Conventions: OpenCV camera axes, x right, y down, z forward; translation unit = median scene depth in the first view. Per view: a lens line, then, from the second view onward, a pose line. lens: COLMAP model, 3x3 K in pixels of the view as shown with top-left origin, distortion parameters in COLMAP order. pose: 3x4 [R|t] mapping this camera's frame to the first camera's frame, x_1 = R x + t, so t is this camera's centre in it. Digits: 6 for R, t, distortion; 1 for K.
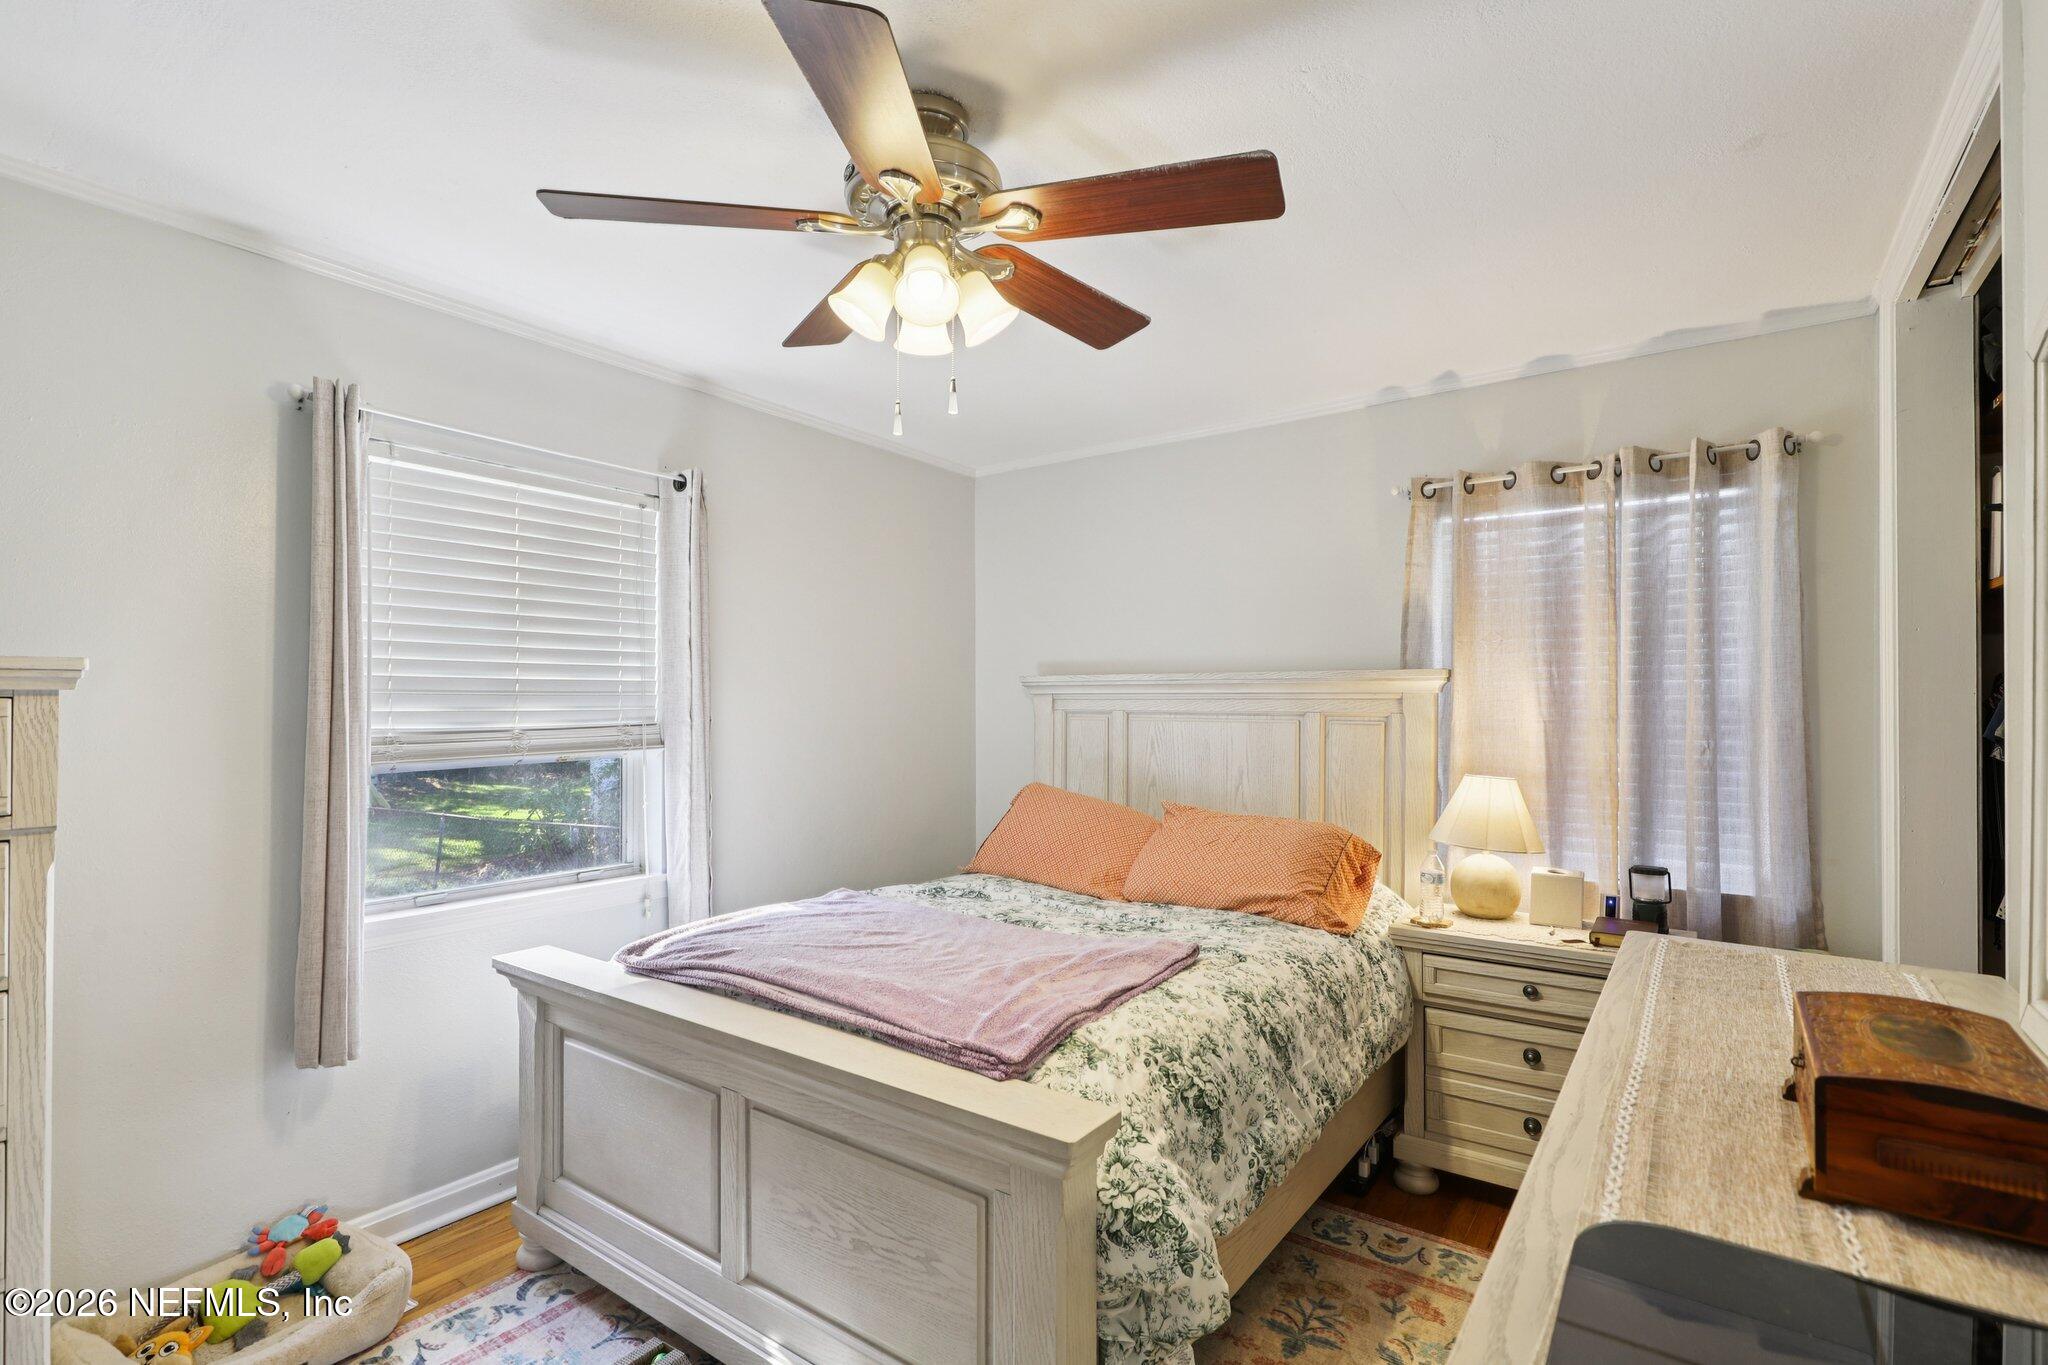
lens RADIAL K [[942.4, 0, 1031.5], [0, 942.4, 705.0], [0, 0, 1]] dist [-0.001121, -0.000159]
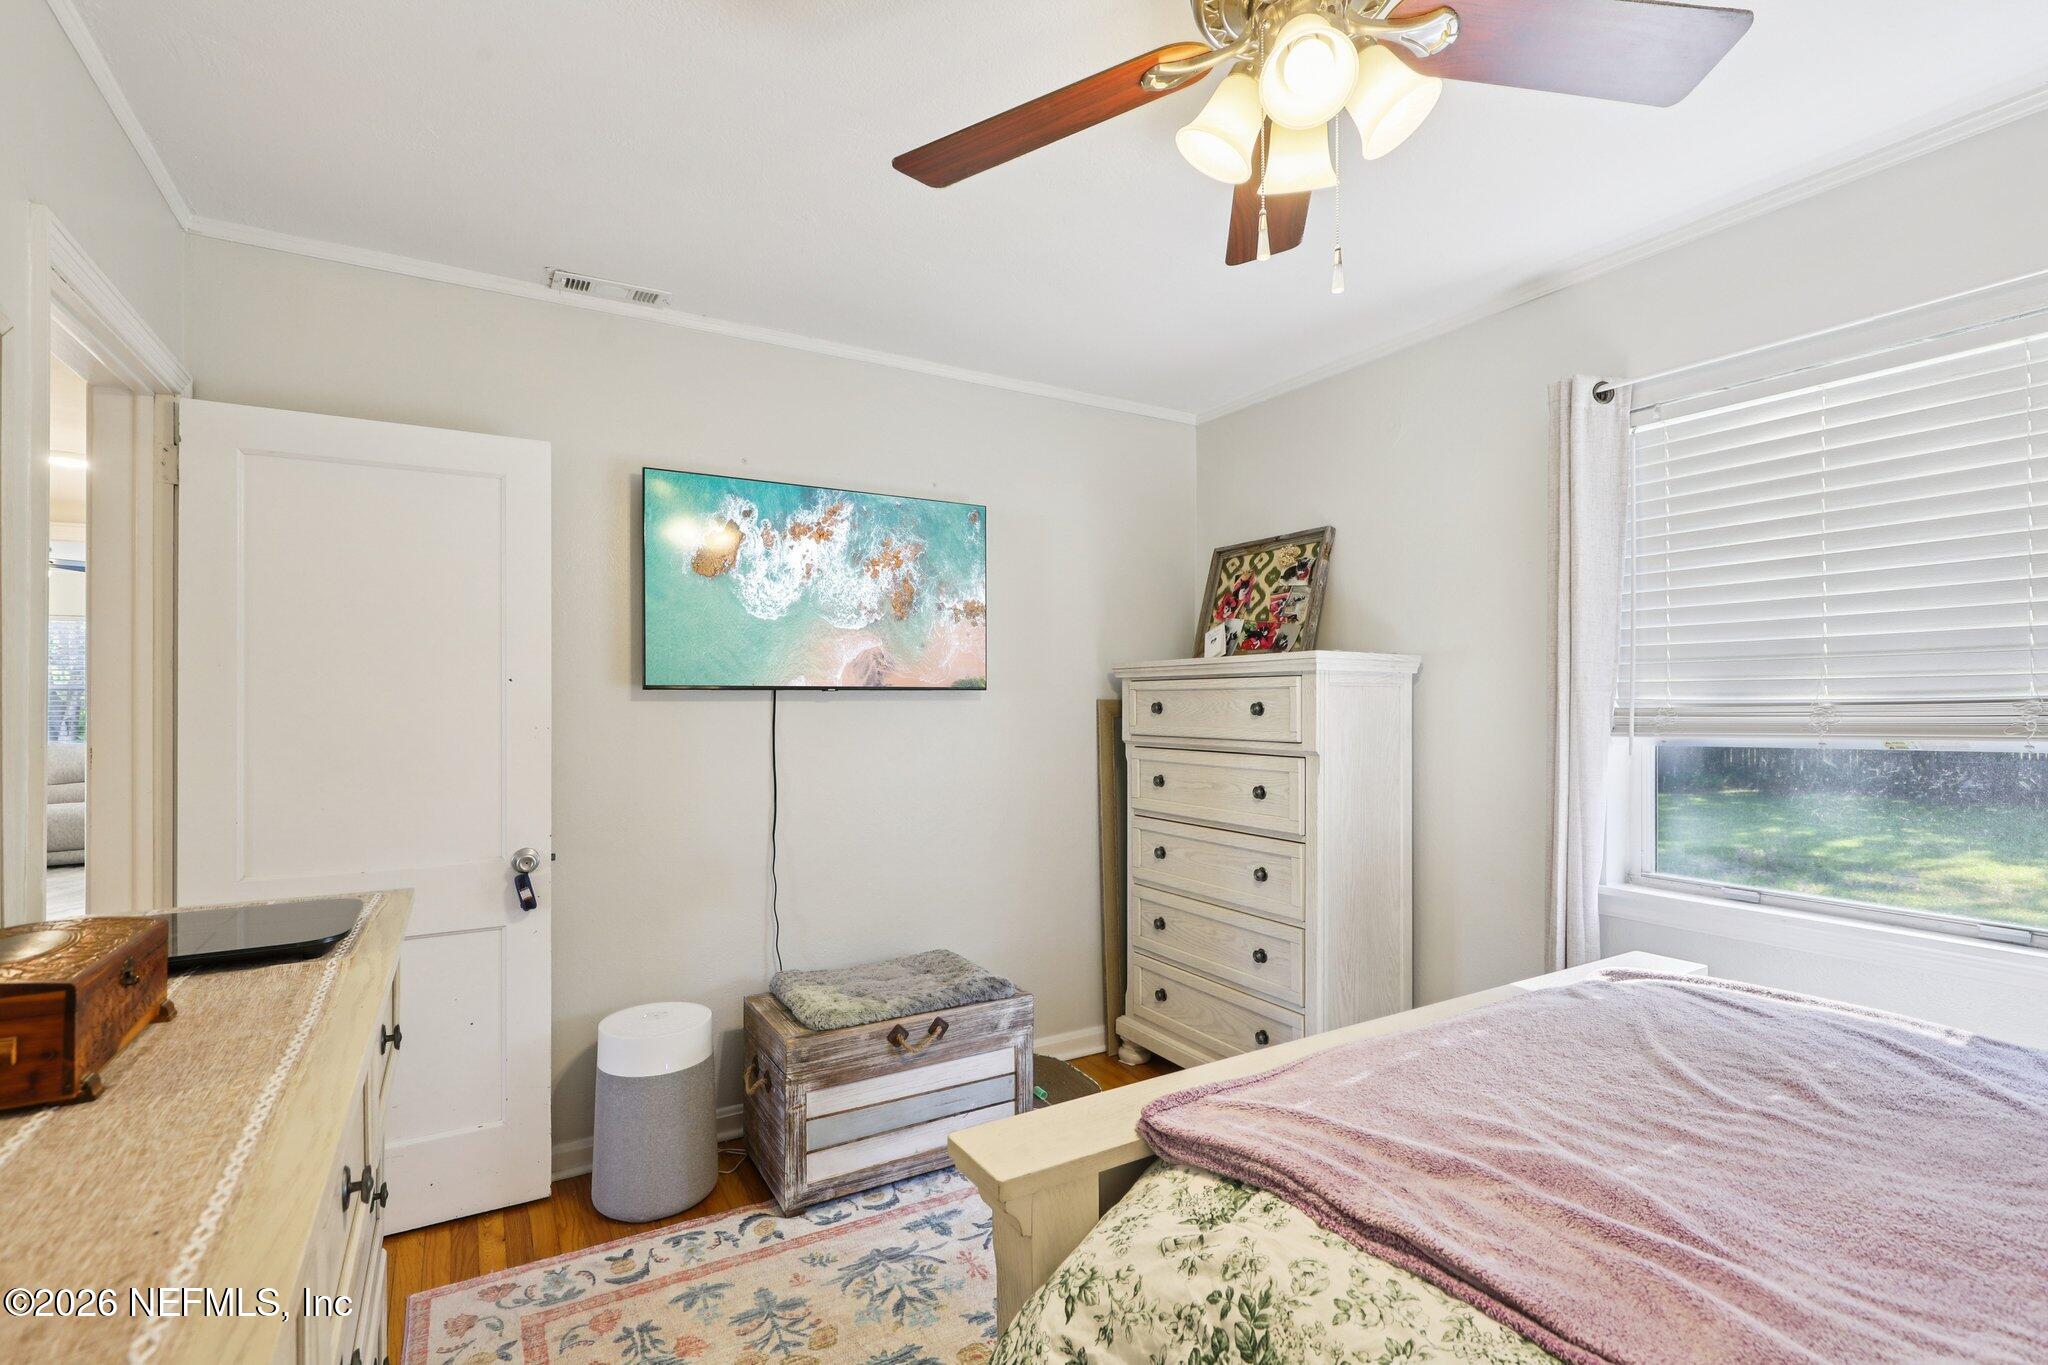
lens RADIAL K [[942.4, 0, 1031.5], [0, 942.4, 705.0], [0, 0, 1]] dist [-0.001121, -0.000159]
pose [[-0.388873, 0.002529, -0.921288, 0.637035], [0.002606, 0.999995, 0.001645, 0.037895], [0.921288, -0.001761, -0.388878, 1.075455]]
